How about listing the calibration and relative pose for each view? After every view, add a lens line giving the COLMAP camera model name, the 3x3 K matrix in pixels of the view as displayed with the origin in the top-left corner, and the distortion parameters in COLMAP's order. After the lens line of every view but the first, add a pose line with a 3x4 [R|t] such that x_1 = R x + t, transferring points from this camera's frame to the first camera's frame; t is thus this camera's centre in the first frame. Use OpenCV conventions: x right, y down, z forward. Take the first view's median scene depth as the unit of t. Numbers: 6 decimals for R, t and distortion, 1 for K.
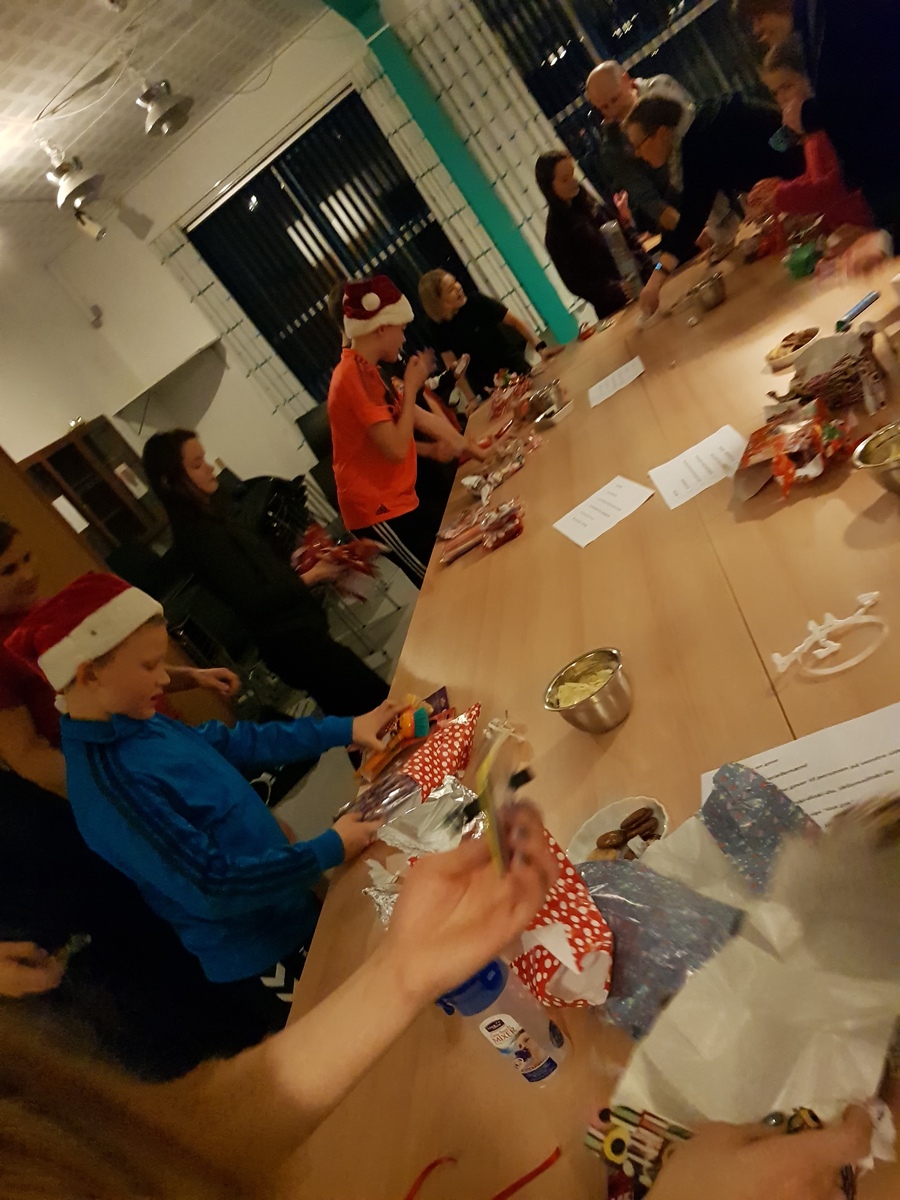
lens RADIAL K [[898.5, 0, 450.0], [0, 898.5, 600.0], [0, 0, 1]] dist [0.100432, -0.157426]
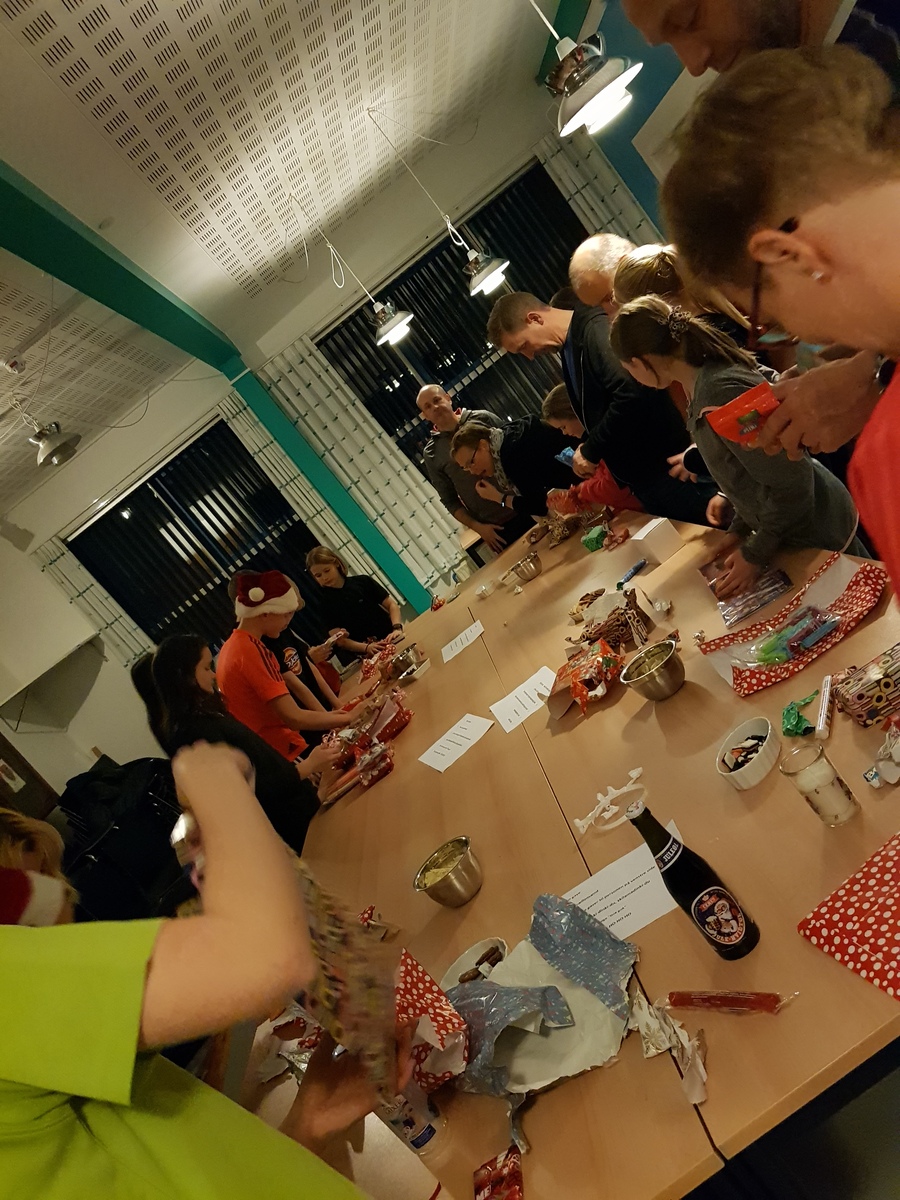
lens RADIAL K [[898.5, 0, 450.0], [0, 898.5, 600.0], [0, 0, 1]] dist [0.100432, -0.157426]
pose [[0.987186, -0.068606, 0.144076, -0.000053], [0.107648, 0.952796, -0.283886, 0.038954], [-0.117799, 0.295757, 0.947972, -0.126719]]
